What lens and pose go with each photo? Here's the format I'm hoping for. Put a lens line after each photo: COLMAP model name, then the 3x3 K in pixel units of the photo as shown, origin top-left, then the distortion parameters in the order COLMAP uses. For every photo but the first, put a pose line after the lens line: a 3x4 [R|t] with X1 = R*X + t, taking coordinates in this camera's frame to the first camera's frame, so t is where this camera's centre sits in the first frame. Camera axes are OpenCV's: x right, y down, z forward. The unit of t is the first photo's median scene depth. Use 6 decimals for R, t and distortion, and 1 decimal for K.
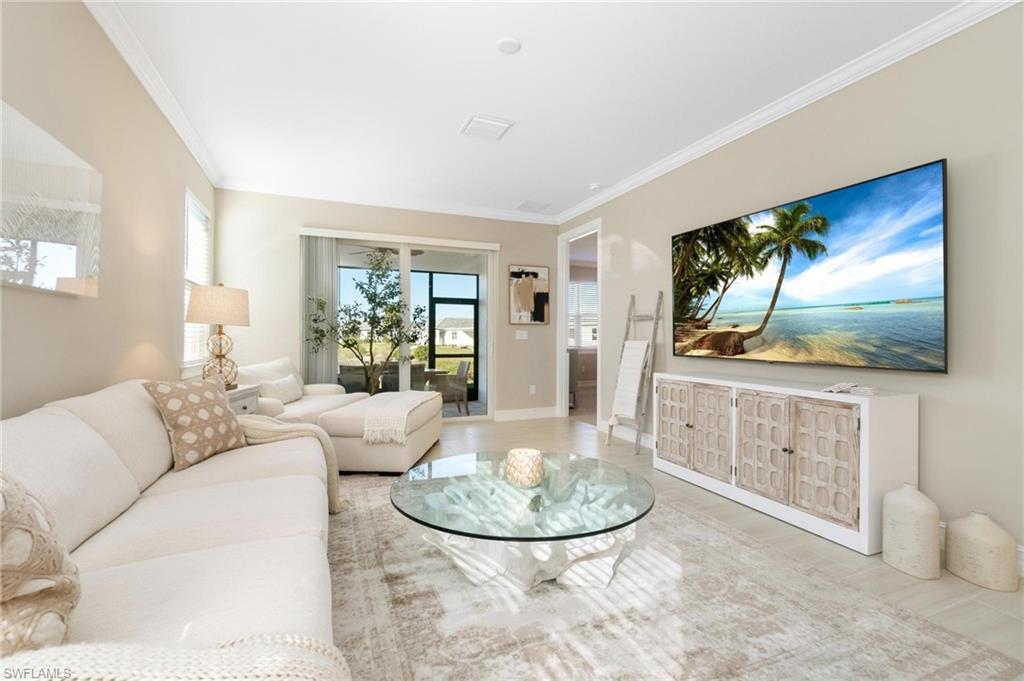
lens RADIAL K [[438.4, 0, 503.7], [0, 438.4, 339.0], [0, 0, 1]] dist [0.001420, 0.000861]
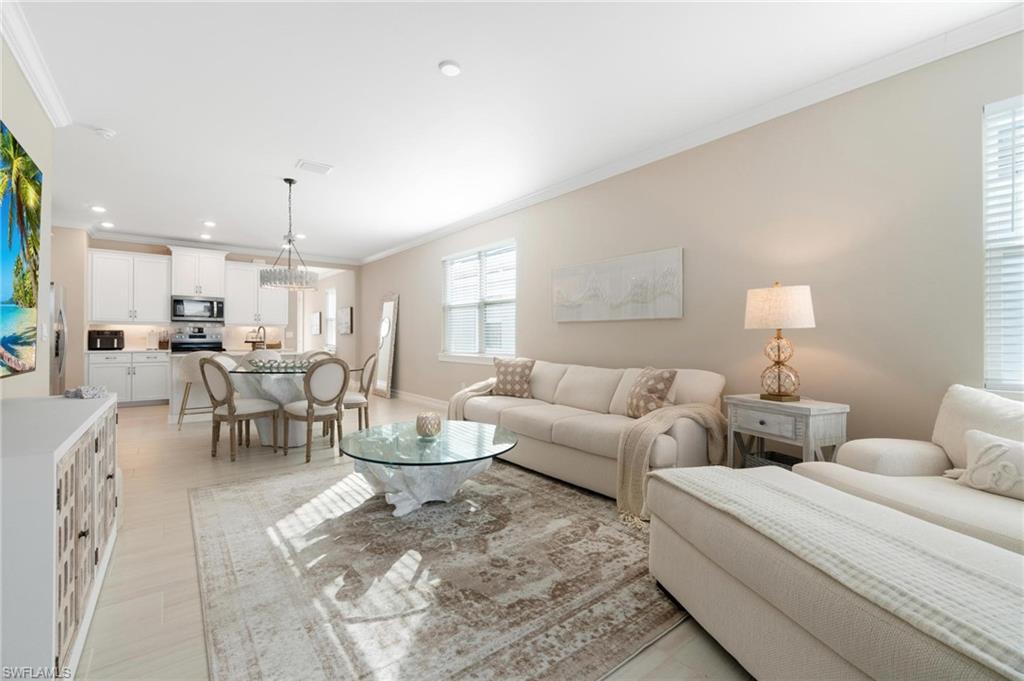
lens RADIAL K [[438.4, 0, 508.4], [0, 438.4, 339.7], [0, 0, 1]] dist [0.001420, 0.000861]
pose [[-0.960522, -0.008218, -0.278083, 0.083673], [-0.009745, 0.999944, 0.004111, -0.004340], [0.278034, 0.006659, -0.960548, 1.025574]]
